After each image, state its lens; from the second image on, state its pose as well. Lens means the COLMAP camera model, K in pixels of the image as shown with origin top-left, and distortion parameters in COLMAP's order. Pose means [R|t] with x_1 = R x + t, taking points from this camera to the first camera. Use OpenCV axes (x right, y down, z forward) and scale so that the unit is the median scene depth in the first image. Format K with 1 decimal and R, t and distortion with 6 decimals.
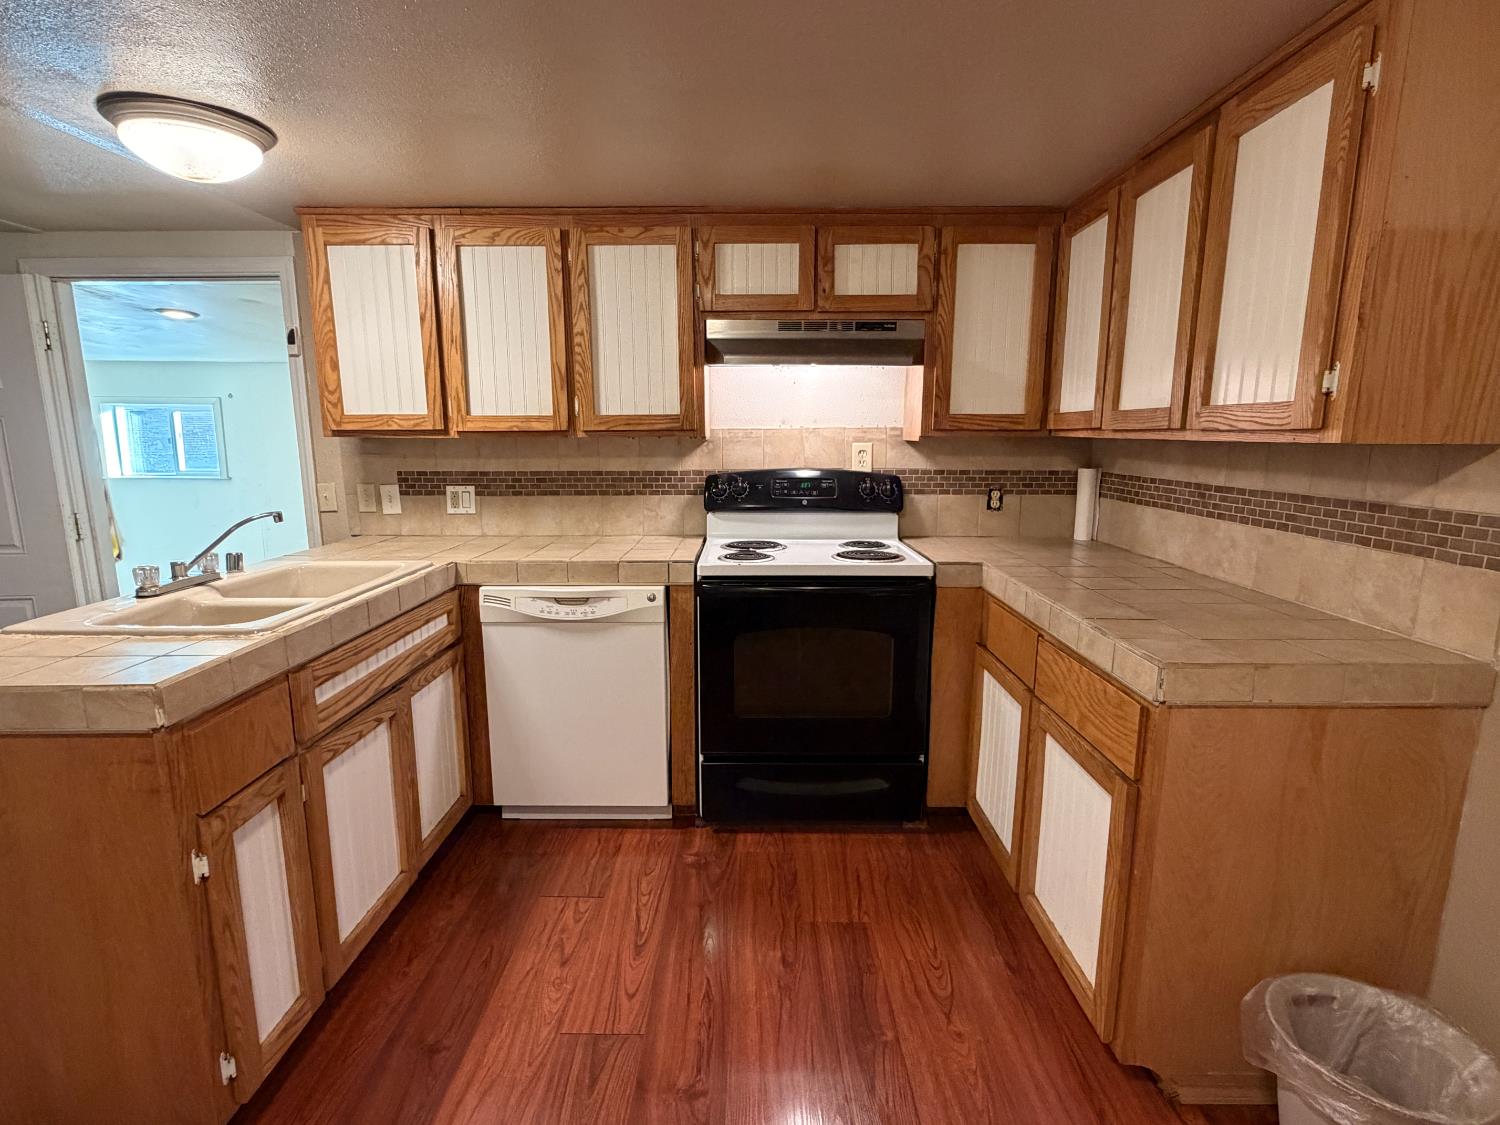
lens RADIAL K [[743.8, 0, 750.0], [0, 743.8, 562.5], [0, 0, 1]] dist [-0.002218, -0.000645]
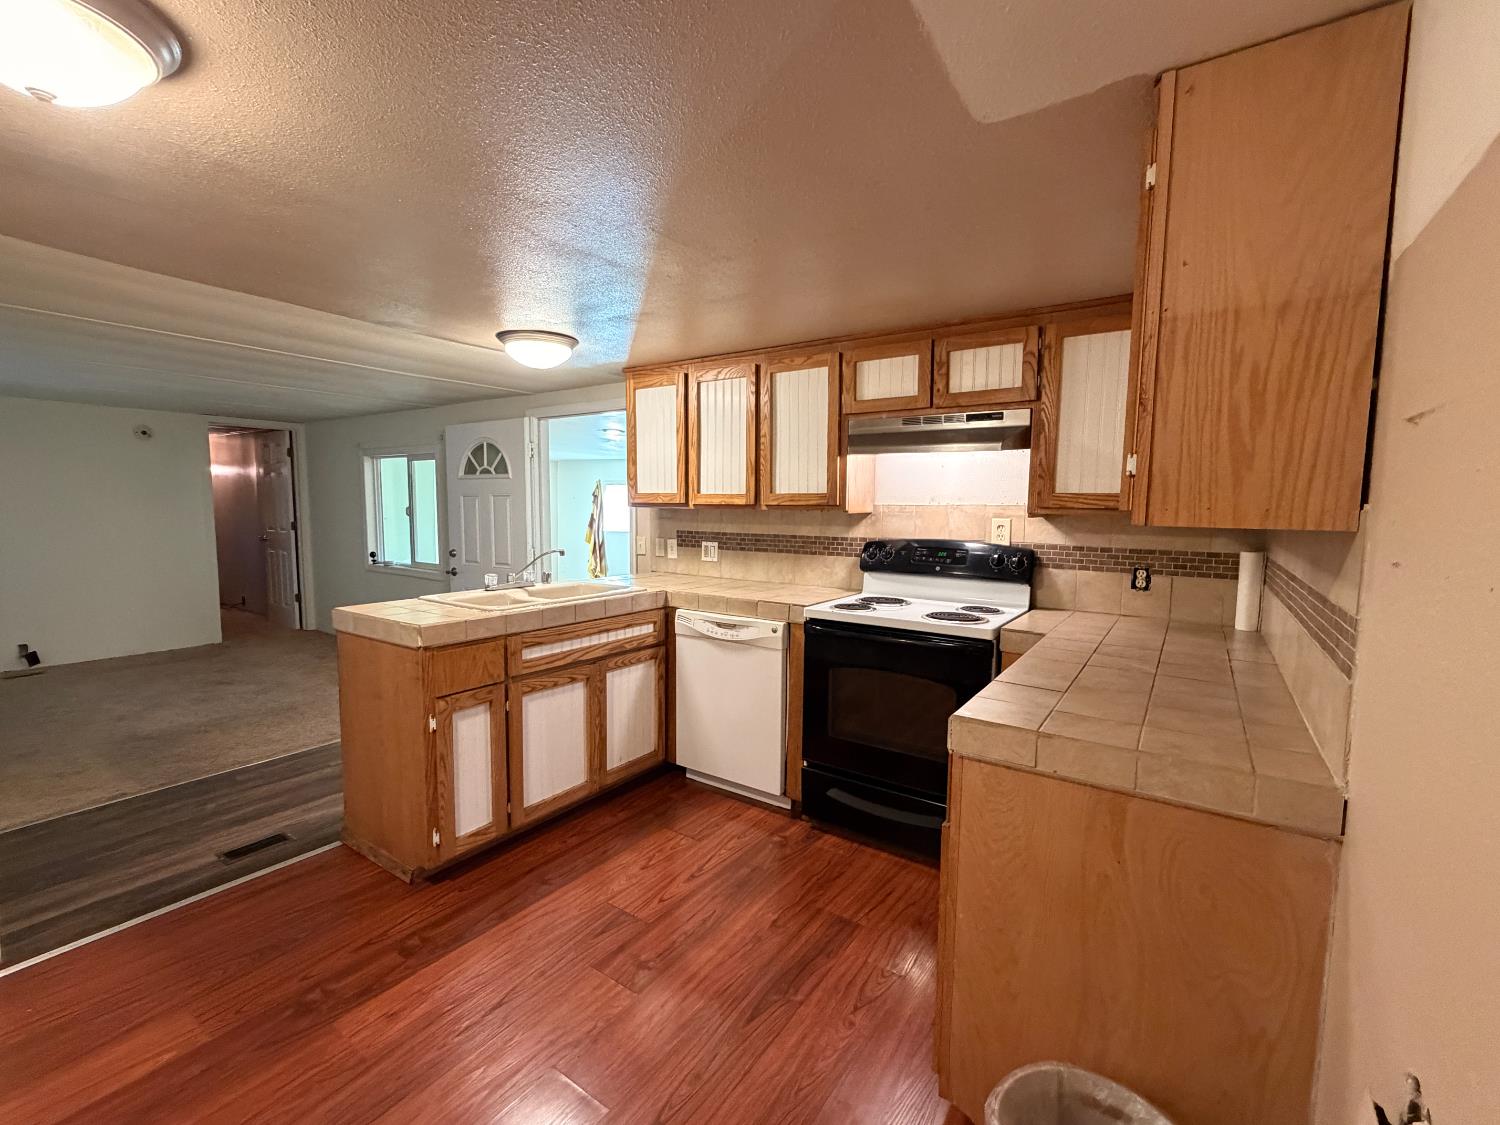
lens RADIAL K [[661.7, 0, 750.0], [0, 661.7, 562.5], [0, 0, 1]] dist [-0.002297, -0.000122]
pose [[0.826763, 0.059840, -0.559358, 0.457038], [-0.108839, 0.992554, -0.054688, -0.002628], [0.551921, 0.106094, 0.827120, -0.010257]]
